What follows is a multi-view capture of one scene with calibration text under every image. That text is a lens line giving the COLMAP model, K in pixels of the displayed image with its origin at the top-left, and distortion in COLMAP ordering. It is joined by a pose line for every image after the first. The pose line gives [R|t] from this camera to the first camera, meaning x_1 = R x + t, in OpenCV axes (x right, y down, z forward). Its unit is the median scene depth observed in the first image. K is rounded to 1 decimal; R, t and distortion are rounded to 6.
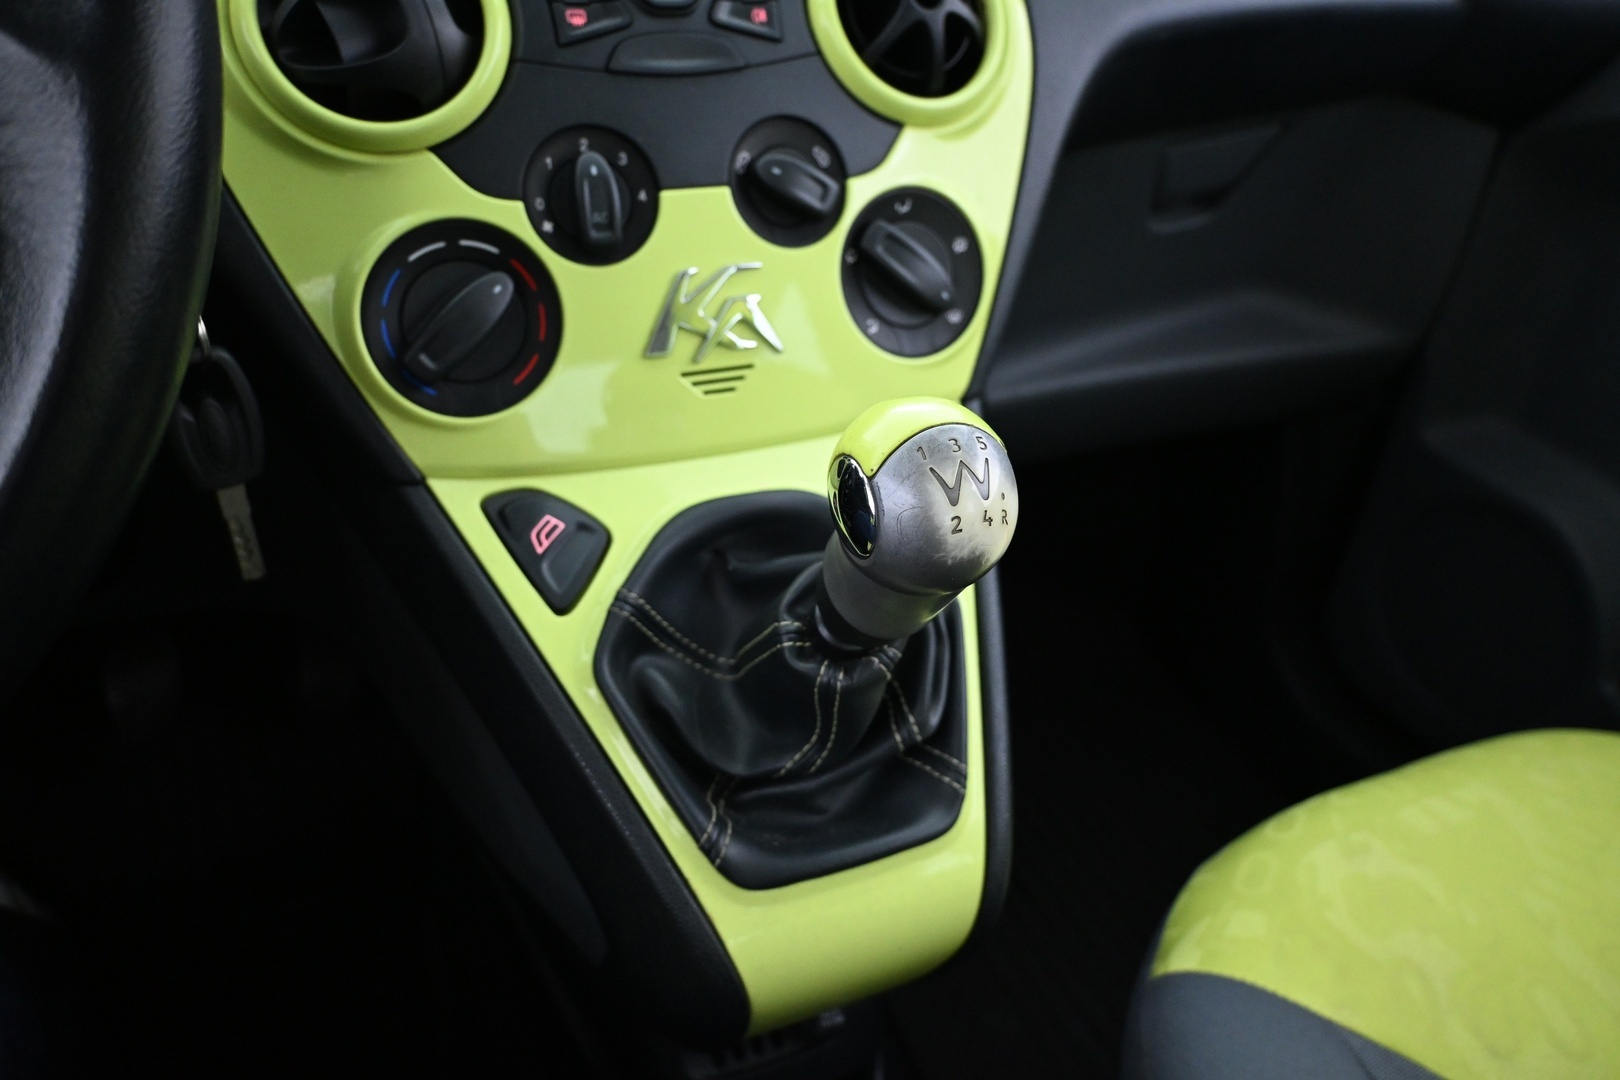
lens RADIAL K [[1173.5, 0, 813.3], [0, 1173.5, 546.3], [0, 0, 1]] dist [-0.024660, -0.005008]
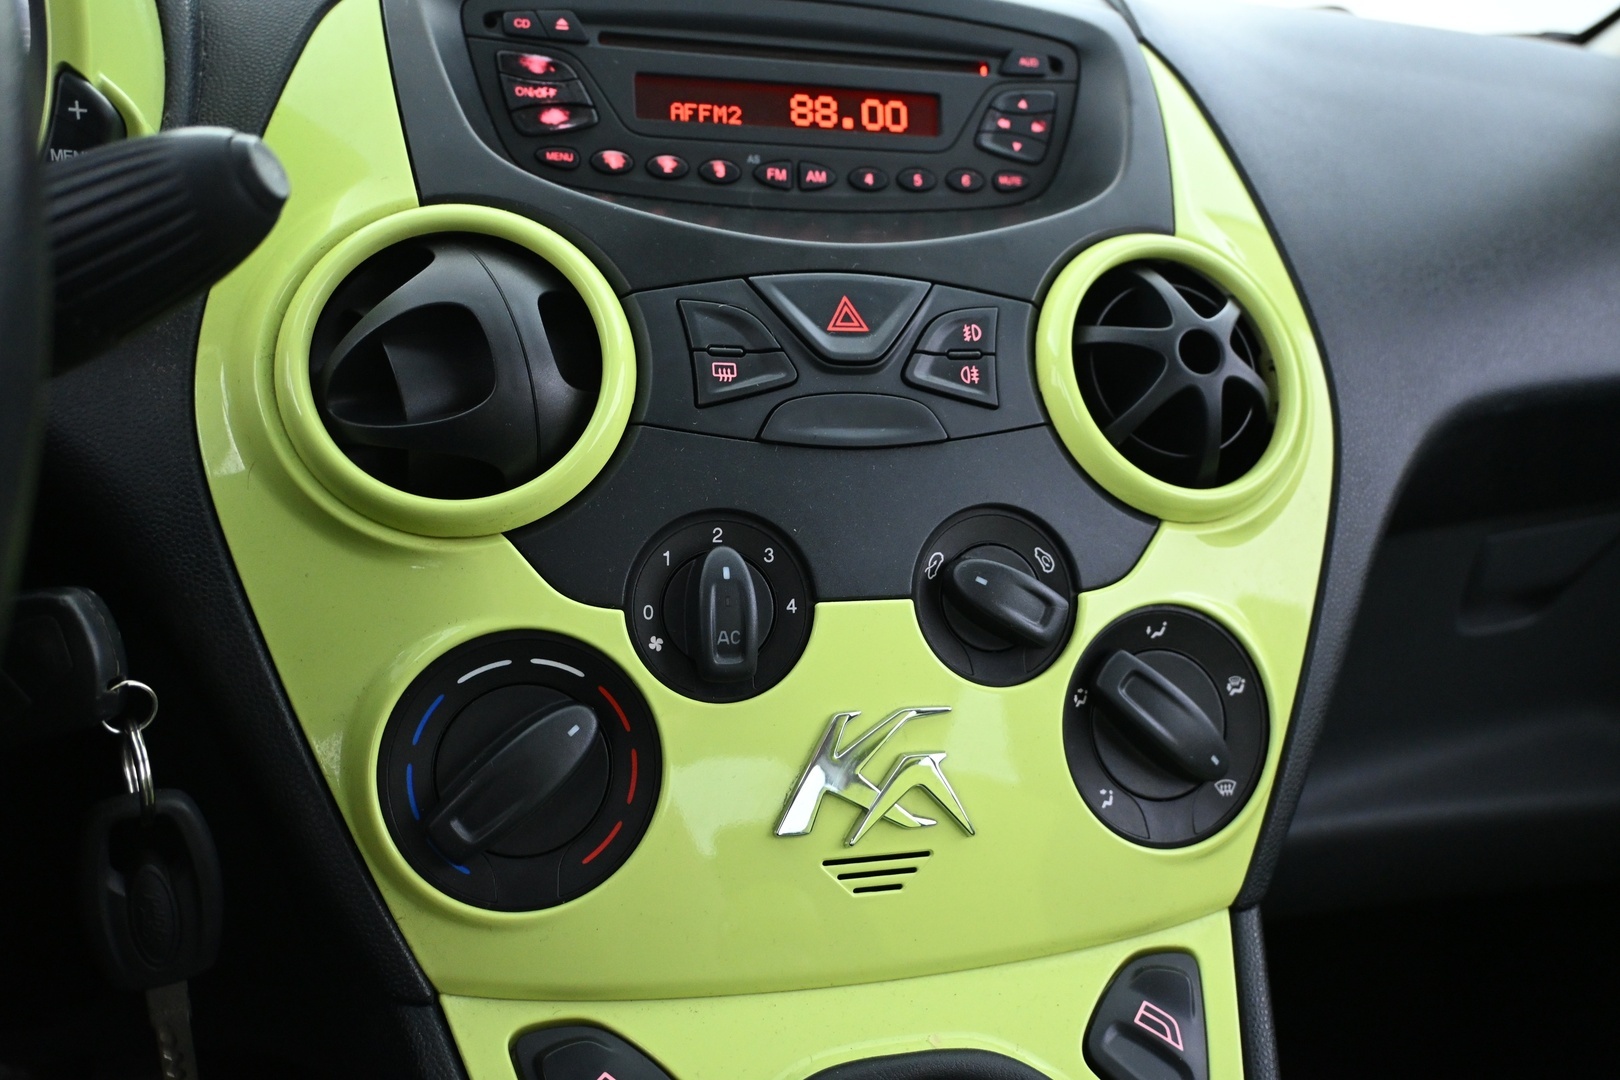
lens RADIAL K [[1279.6, 0, 810.4], [0, 1279.6, 545.2], [0, 0, 1]] dist [-0.021921, 0.010359]
pose [[0.988537, 0.054653, -0.140743, -0.026982], [-0.088477, 0.965047, -0.246692, -0.146918], [0.122341, 0.256317, 0.958819, 0.247061]]
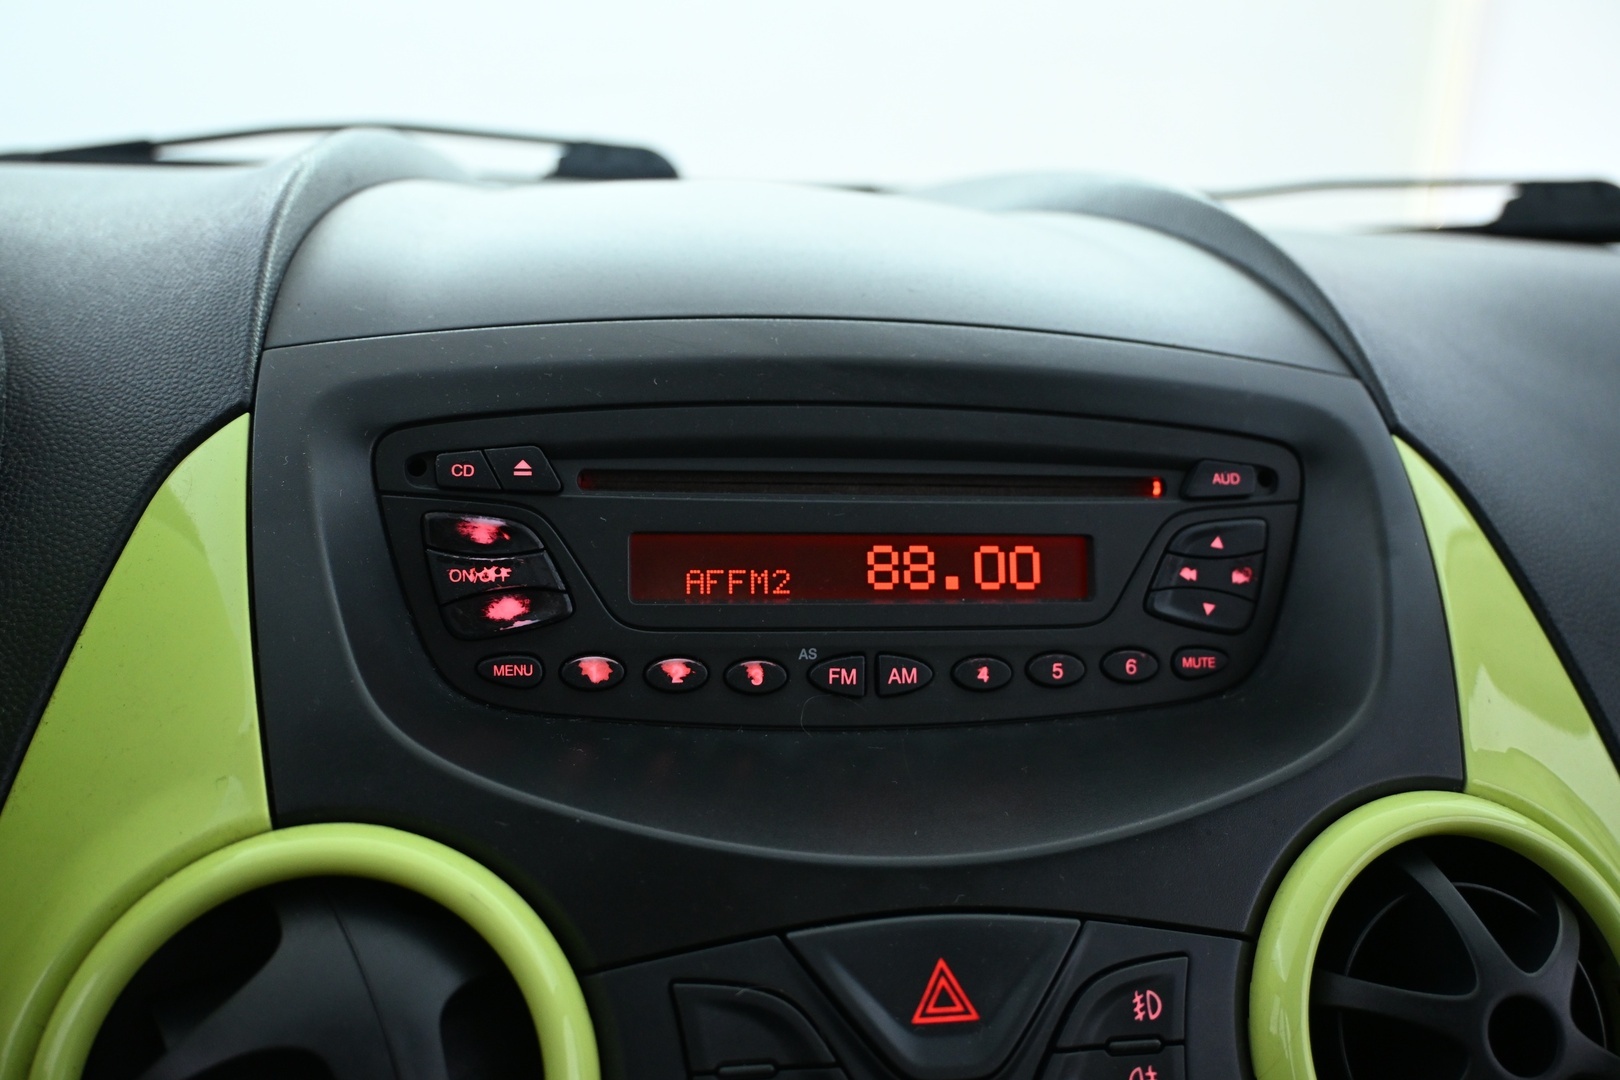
lens RADIAL K [[1473.6, 0, 811.5], [0, 1473.6, 535.7], [0, 0, 1]] dist [-0.010653, 0.000000]
pose [[0.974449, 0.052017, -0.218504, -0.060322], [-0.120296, 0.942394, -0.312127, -0.477965], [0.189681, 0.330437, 0.924572, 0.386757]]
